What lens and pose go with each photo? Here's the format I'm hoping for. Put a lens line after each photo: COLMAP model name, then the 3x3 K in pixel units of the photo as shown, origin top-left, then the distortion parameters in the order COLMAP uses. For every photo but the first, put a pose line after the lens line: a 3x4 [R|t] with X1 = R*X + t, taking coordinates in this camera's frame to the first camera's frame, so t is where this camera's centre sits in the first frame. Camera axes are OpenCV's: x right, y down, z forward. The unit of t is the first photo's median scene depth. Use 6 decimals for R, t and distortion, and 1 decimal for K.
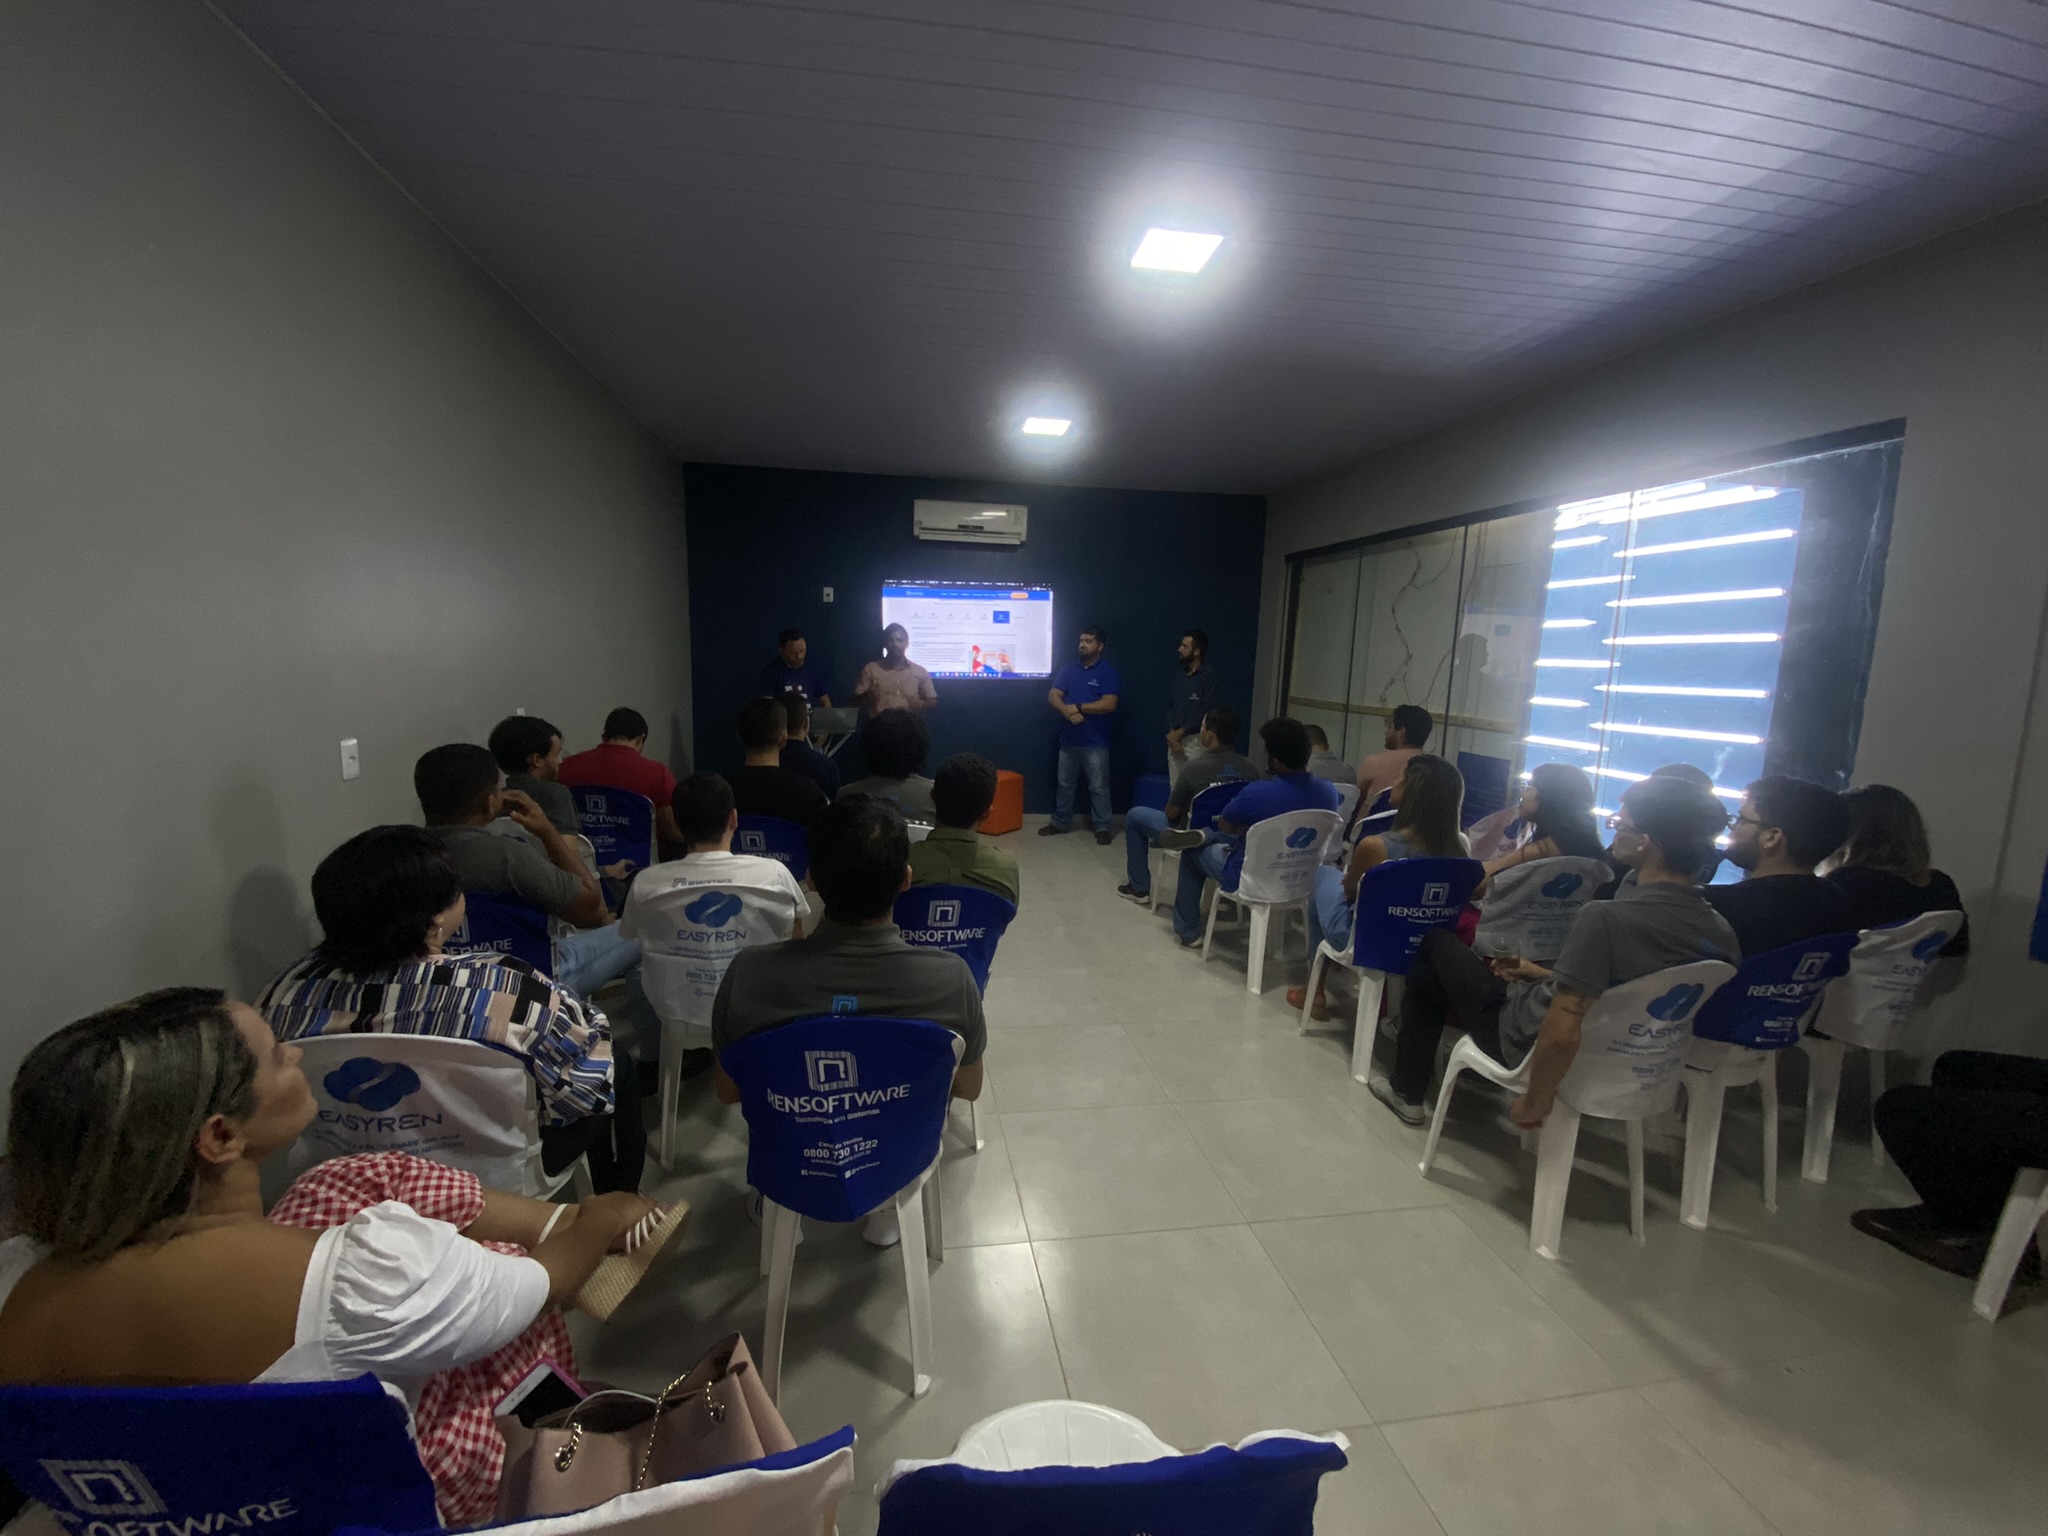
lens RADIAL K [[829.6, 0, 1005.2], [0, 829.6, 777.2], [0, 0, 1]] dist [-0.014798, -0.000512]
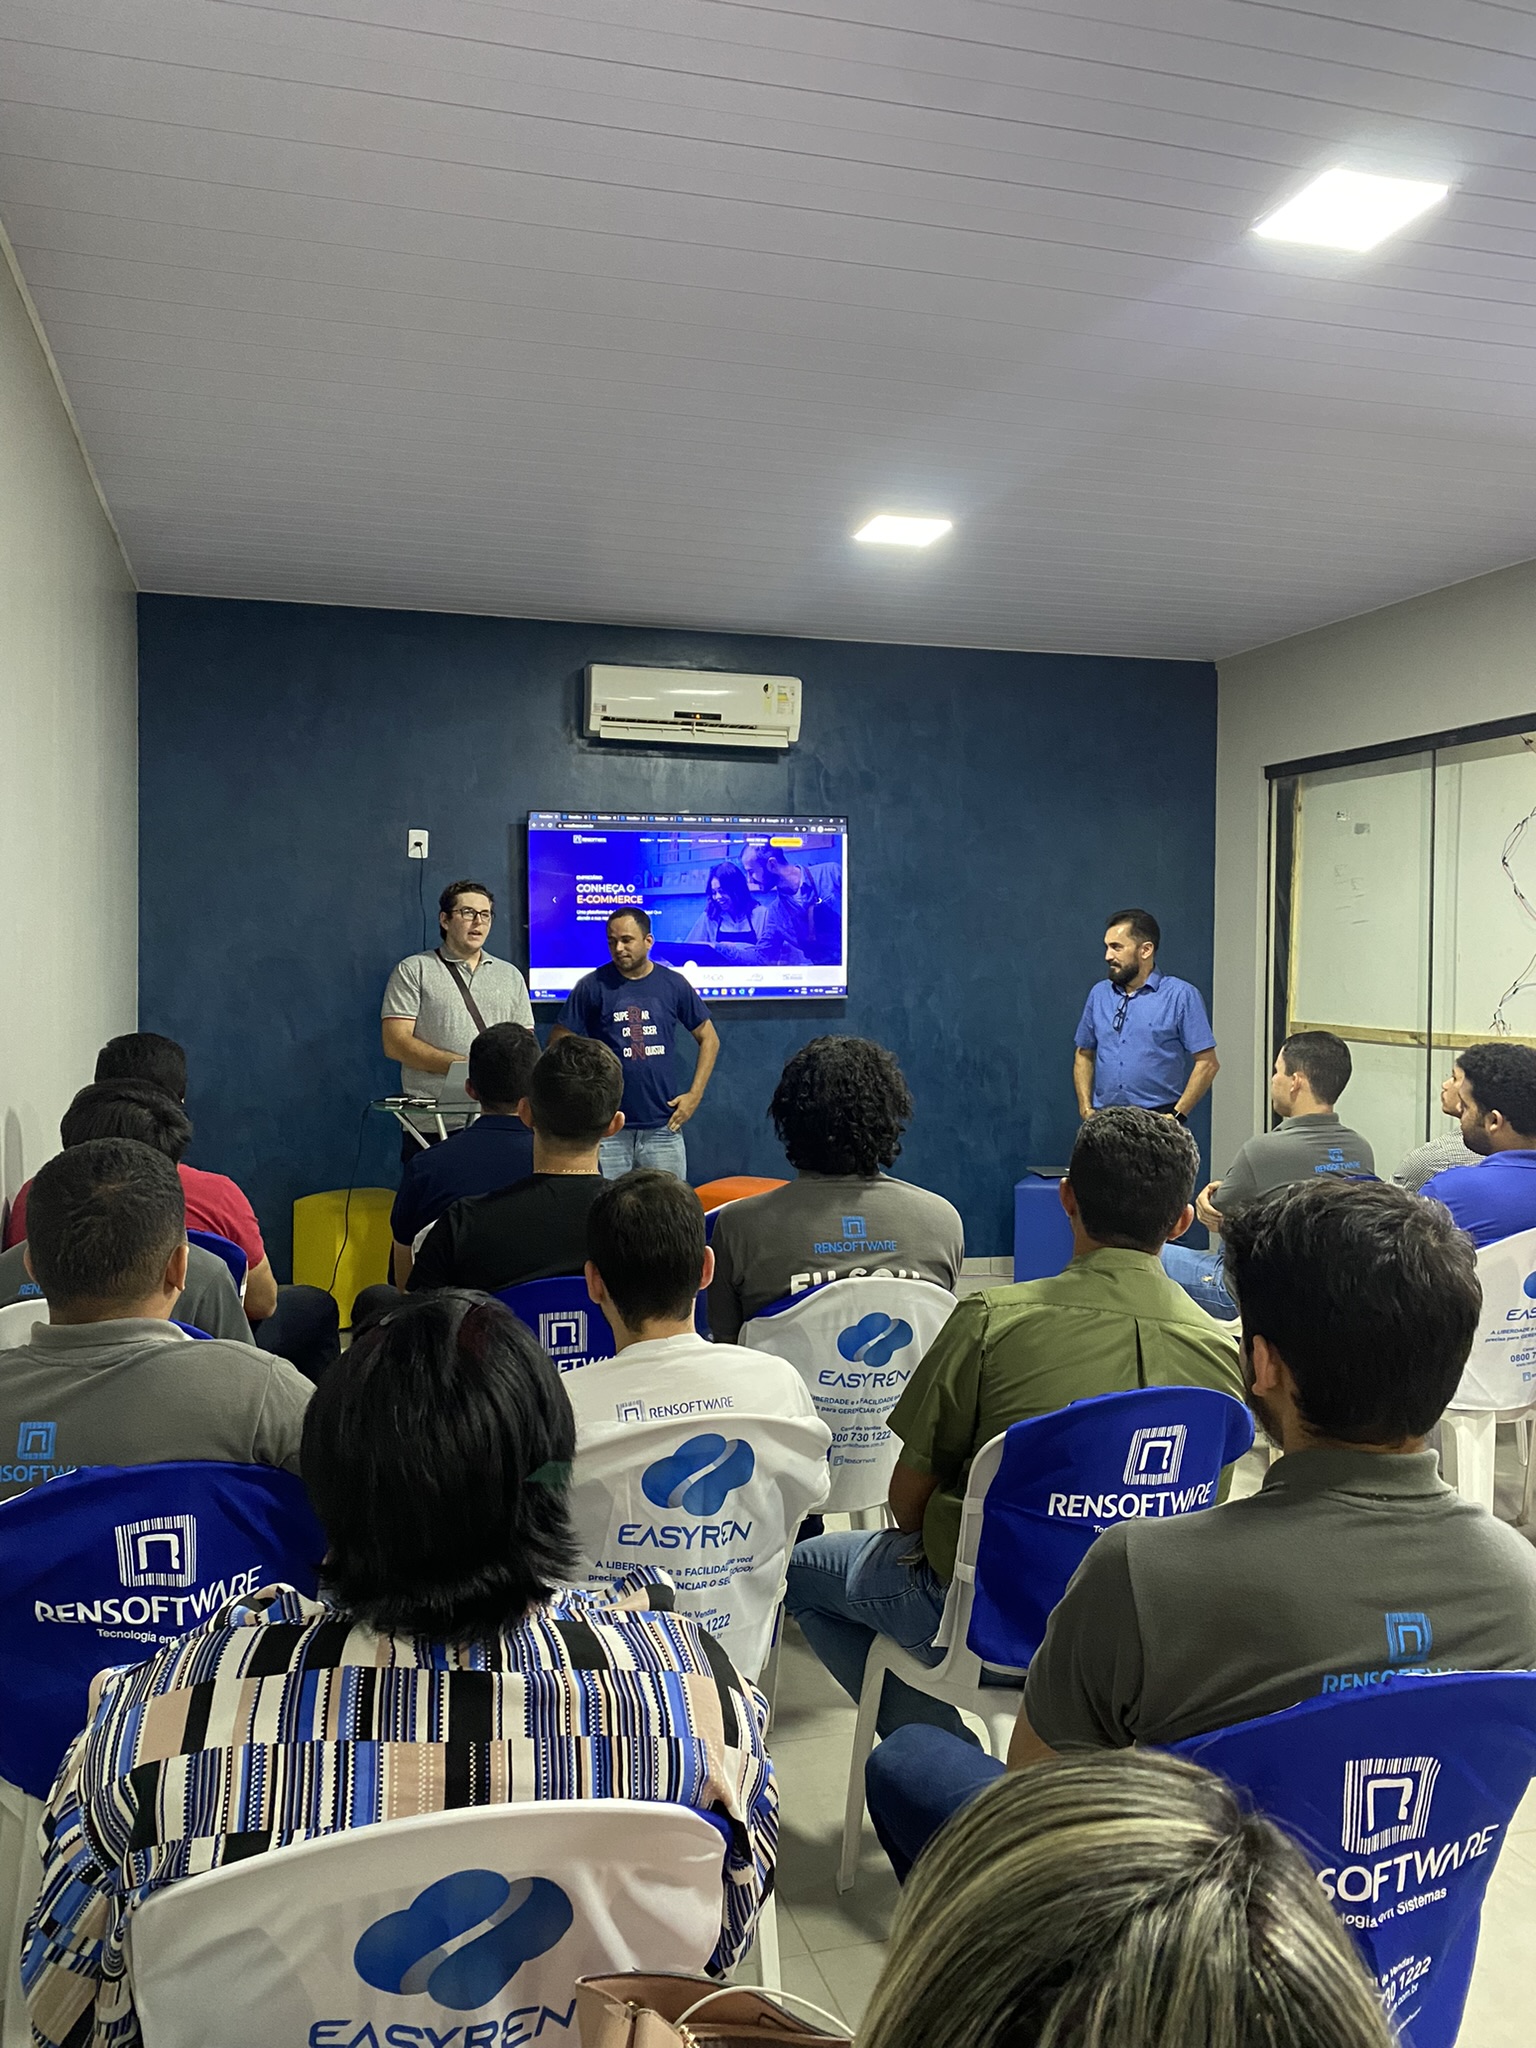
lens RADIAL K [[1599.6, 0, 724.1], [0, 1599.6, 993.9], [0, 0, 1]] dist [-0.001655, 0.000743]
pose [[0.991647, -0.019999, 0.127422, -0.415490], [0.036588, 0.990942, -0.129209, 0.008996], [-0.123684, 0.132791, 0.983397, 0.078259]]
